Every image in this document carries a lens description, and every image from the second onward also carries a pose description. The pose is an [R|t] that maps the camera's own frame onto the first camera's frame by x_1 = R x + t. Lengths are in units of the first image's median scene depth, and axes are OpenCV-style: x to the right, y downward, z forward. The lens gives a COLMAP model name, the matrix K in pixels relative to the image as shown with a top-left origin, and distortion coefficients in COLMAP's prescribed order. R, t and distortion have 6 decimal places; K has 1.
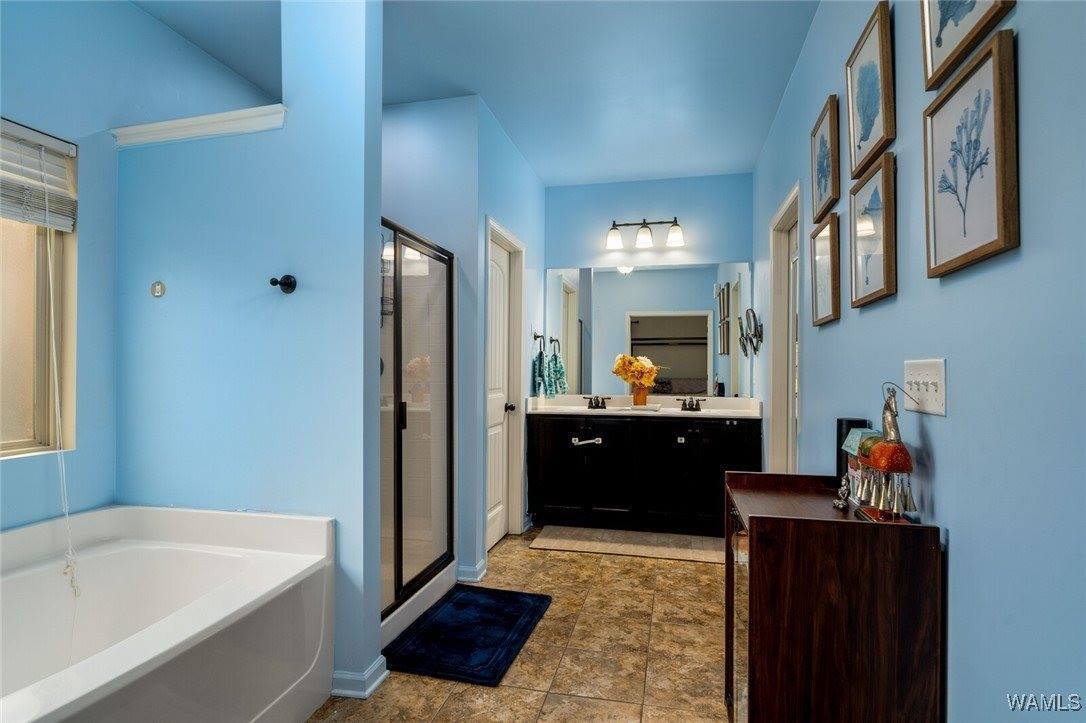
lens RADIAL K [[561.7, 0, 543.0], [0, 561.7, 361.5], [0, 0, 1]] dist [-0.053739, 0.000388]
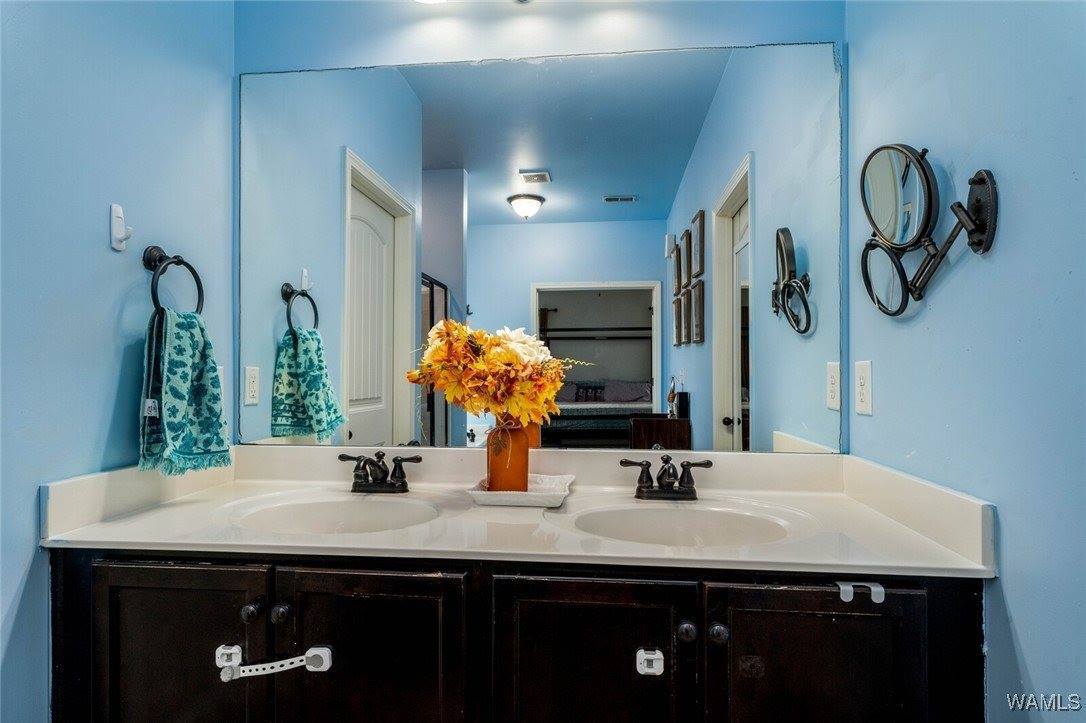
lens RADIAL K [[569.7, 0, 543.0], [0, 569.7, 361.5], [0, 0, 1]] dist [0.001231, 0.000553]
pose [[0.992291, 0.000063, 0.123926, 0.154132], [0.000936, 0.999968, -0.008003, 0.012353], [-0.123923, 0.008058, 0.992259, 0.684979]]
